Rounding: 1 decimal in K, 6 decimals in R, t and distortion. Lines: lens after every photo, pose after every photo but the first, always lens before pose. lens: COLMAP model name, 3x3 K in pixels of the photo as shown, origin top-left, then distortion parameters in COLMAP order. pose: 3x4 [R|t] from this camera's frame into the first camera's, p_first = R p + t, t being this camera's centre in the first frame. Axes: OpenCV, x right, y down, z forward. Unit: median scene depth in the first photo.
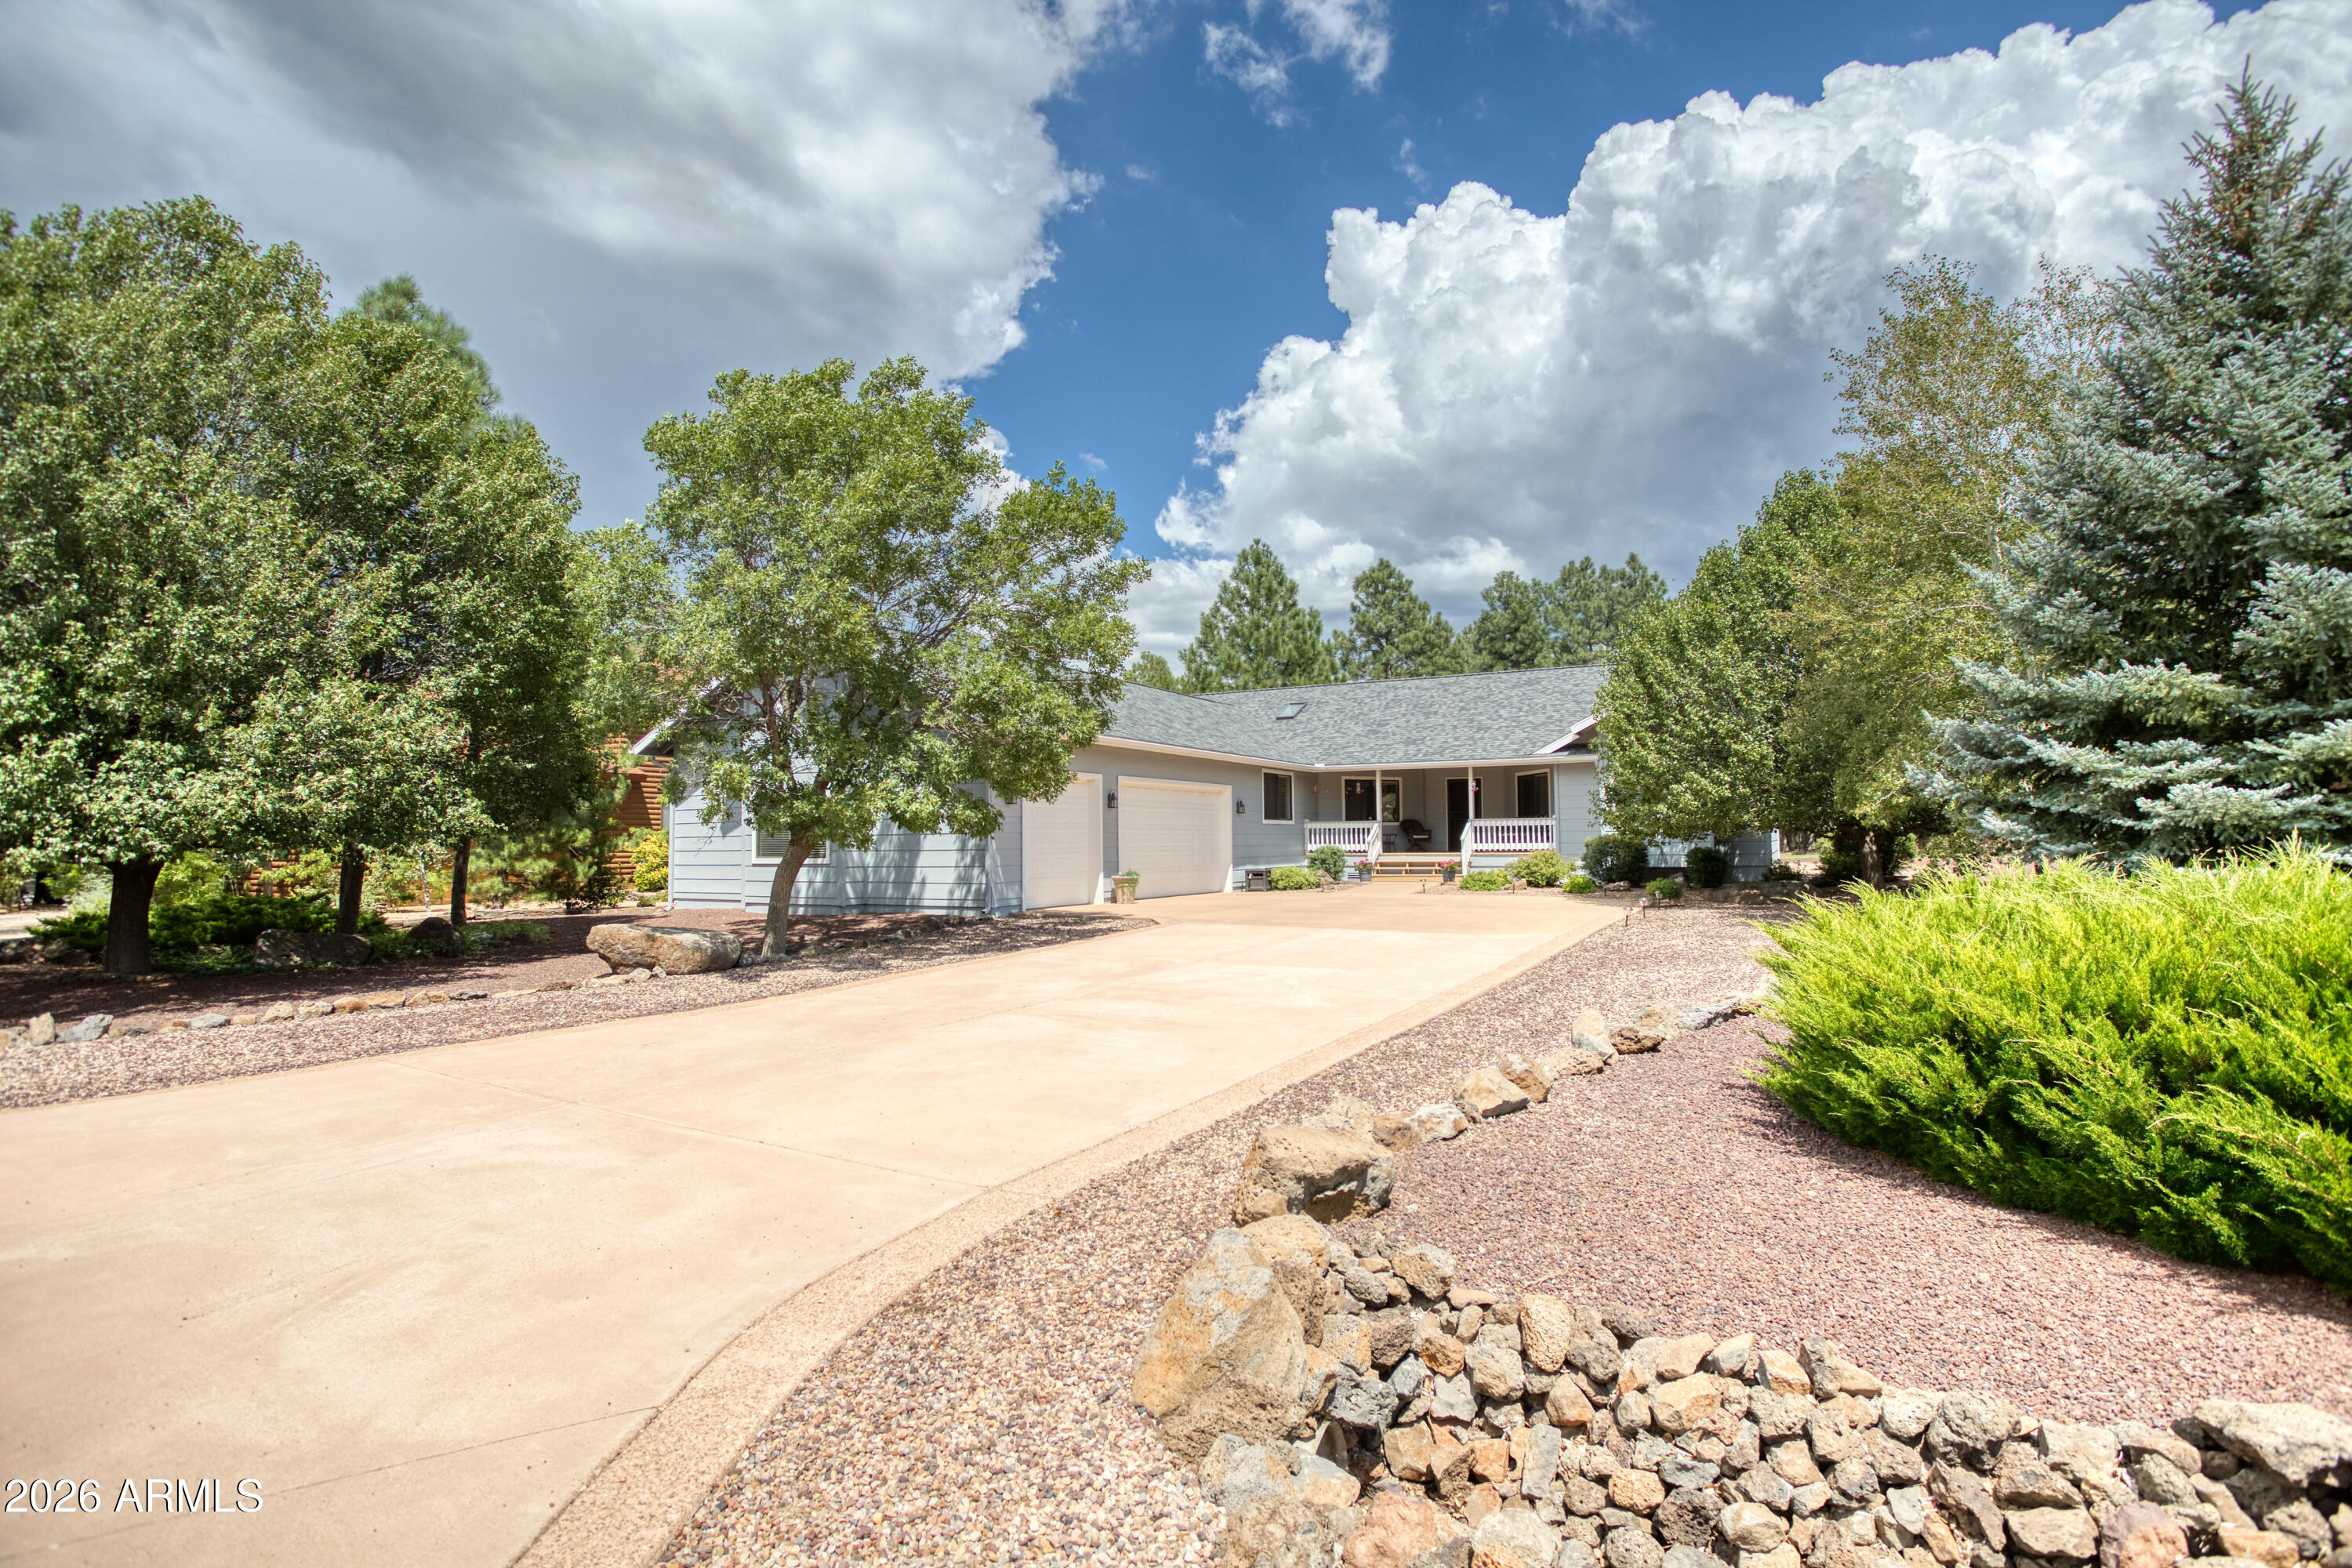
lens RADIAL K [[1148.5, 0, 1174.1], [0, 1148.5, 777.3], [0, 0, 1]] dist [-0.045507, 0.013555]
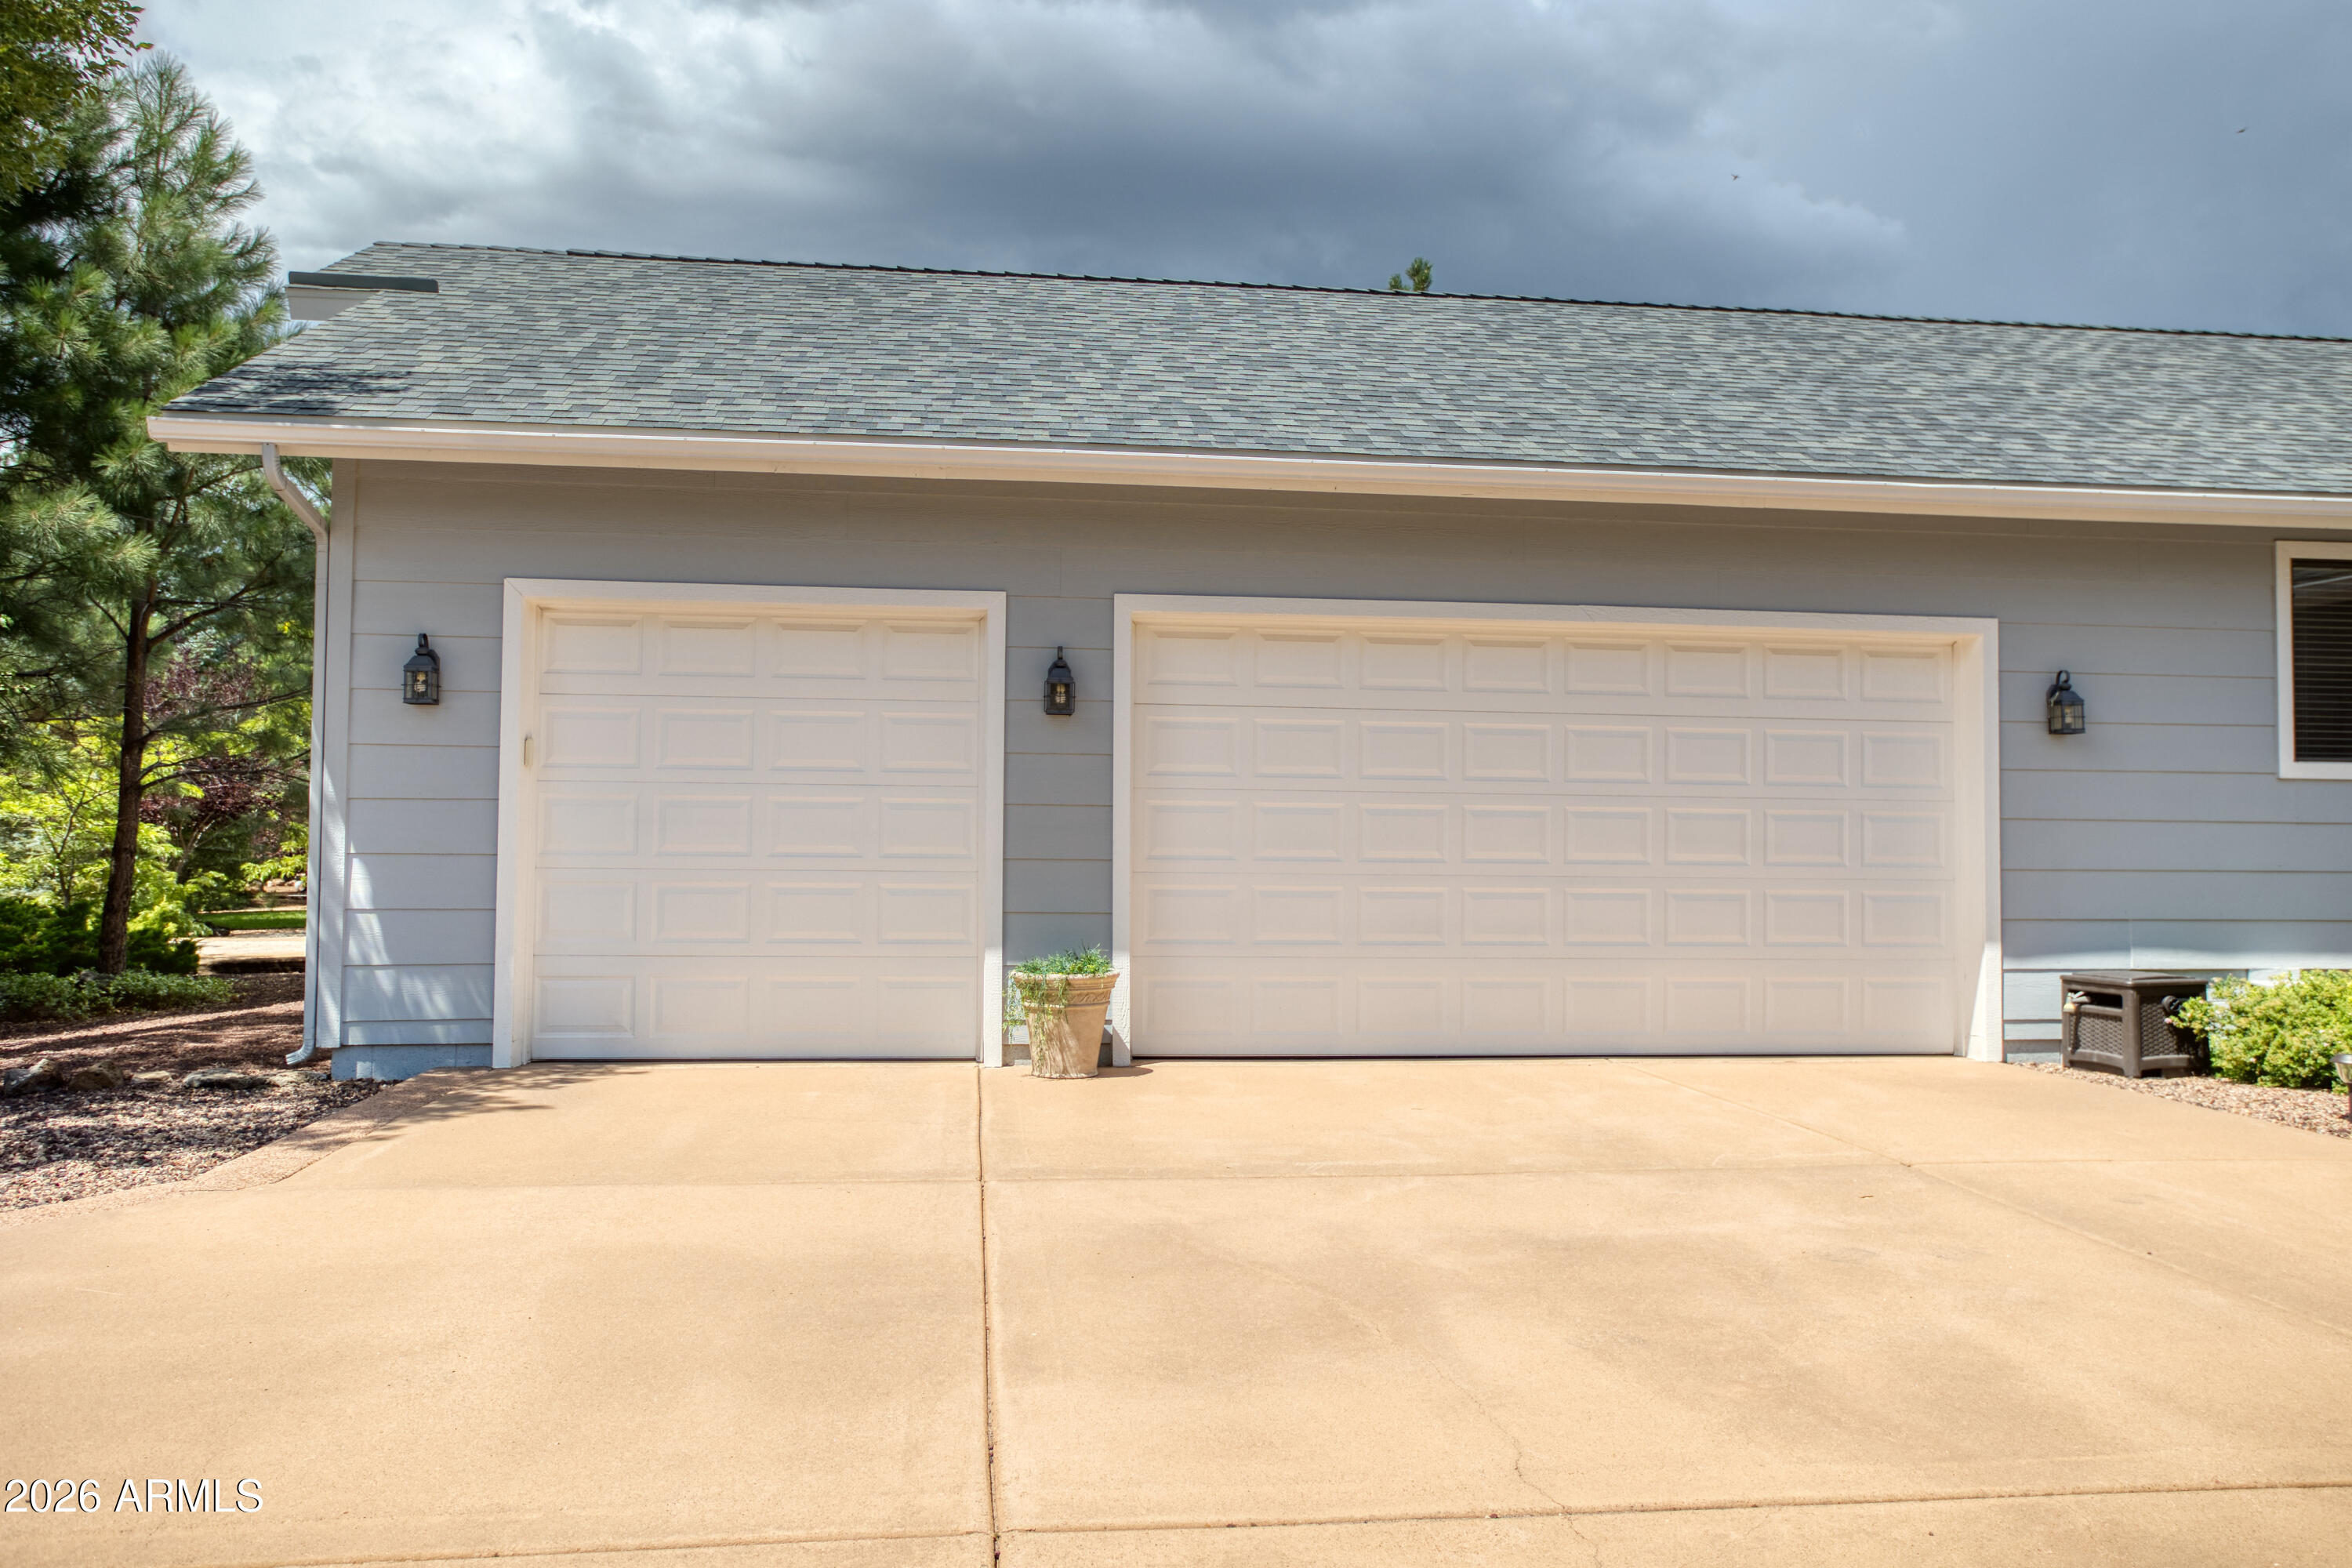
lens RADIAL K [[1814.4, 0, 1187.6], [0, 1814.4, 770.0], [0, 0, 1]] dist [0.016526, 0.010013]
pose [[0.607359, -0.014638, -0.794292, 0.236245], [0.030855, 0.999510, 0.005174, 0.030008], [0.793828, -0.027650, 0.607514, 0.599569]]
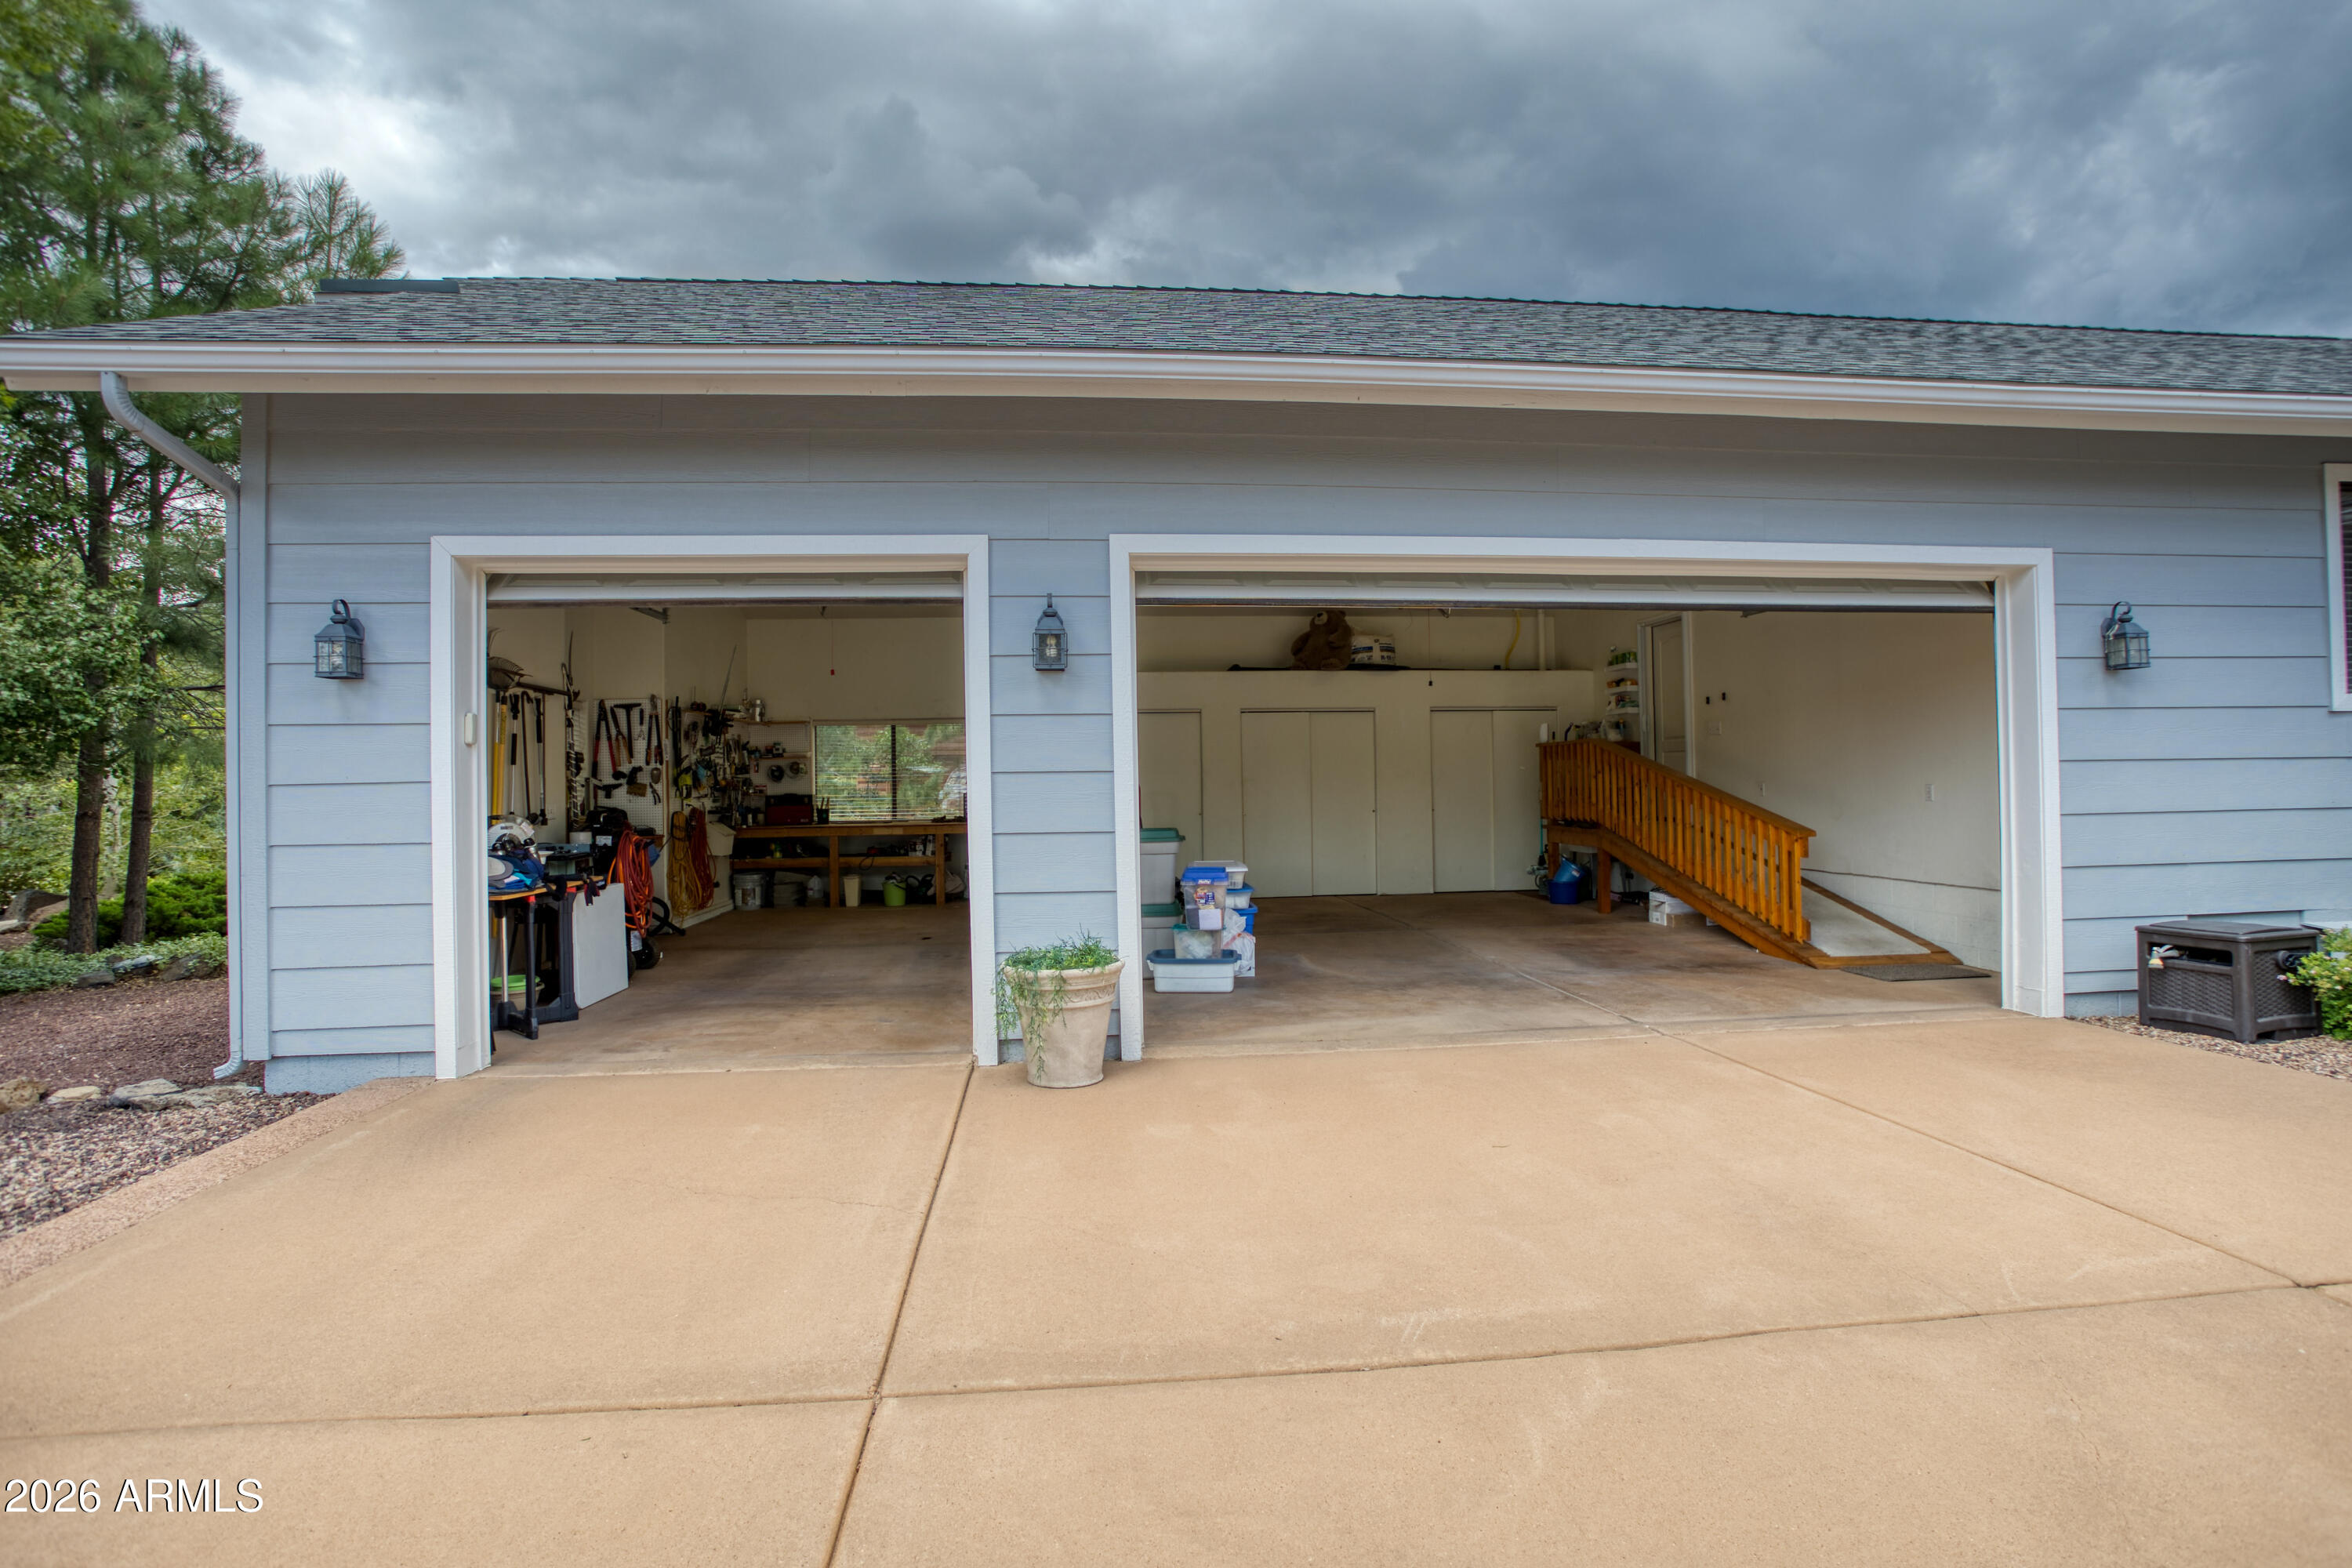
lens RADIAL K [[1148.5, 0, 1153.8], [0, 1148.5, 777.7], [0, 0, 1]] dist [-0.045507, 0.013555]
pose [[0.578196, -0.012493, -0.815802, 0.120618], [0.057791, 0.997998, 0.025676, 0.034413], [0.813849, -0.061992, 0.577761, 0.687176]]
